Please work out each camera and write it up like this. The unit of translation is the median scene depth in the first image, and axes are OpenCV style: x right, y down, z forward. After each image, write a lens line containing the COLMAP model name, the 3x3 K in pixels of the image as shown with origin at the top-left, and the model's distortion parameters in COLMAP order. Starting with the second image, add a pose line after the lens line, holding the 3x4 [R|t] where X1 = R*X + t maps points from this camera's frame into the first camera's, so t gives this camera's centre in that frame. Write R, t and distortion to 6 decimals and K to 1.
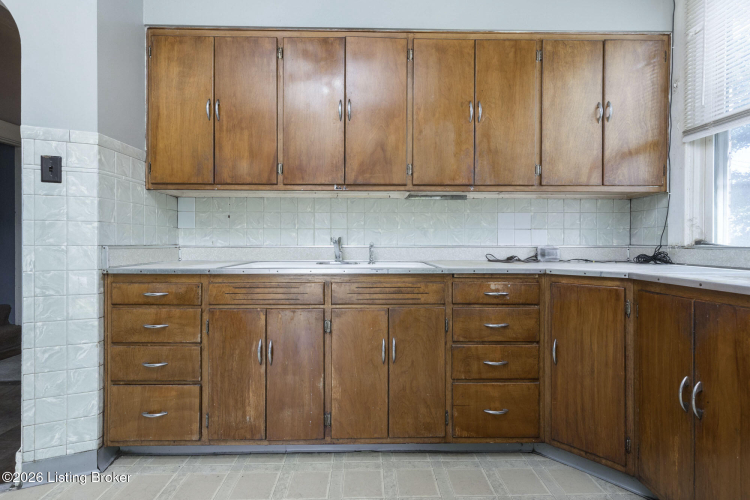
lens RADIAL K [[357.0, 0, 376.6], [0, 357.0, 246.0], [0, 0, 1]] dist [0.013960, 0.000013]
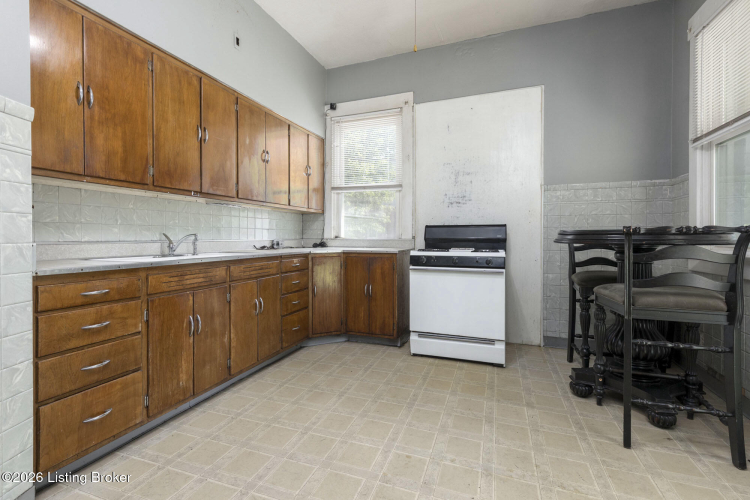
lens RADIAL K [[338.1, 0, 373.9], [0, 338.1, 250.9], [0, 0, 1]] dist [0.001904, 0.000093]
pose [[0.370279, -0.040420, 0.928041, -1.127492], [0.012193, 0.999178, 0.038653, -0.002497], [-0.928841, -0.002997, 0.370468, -0.024657]]
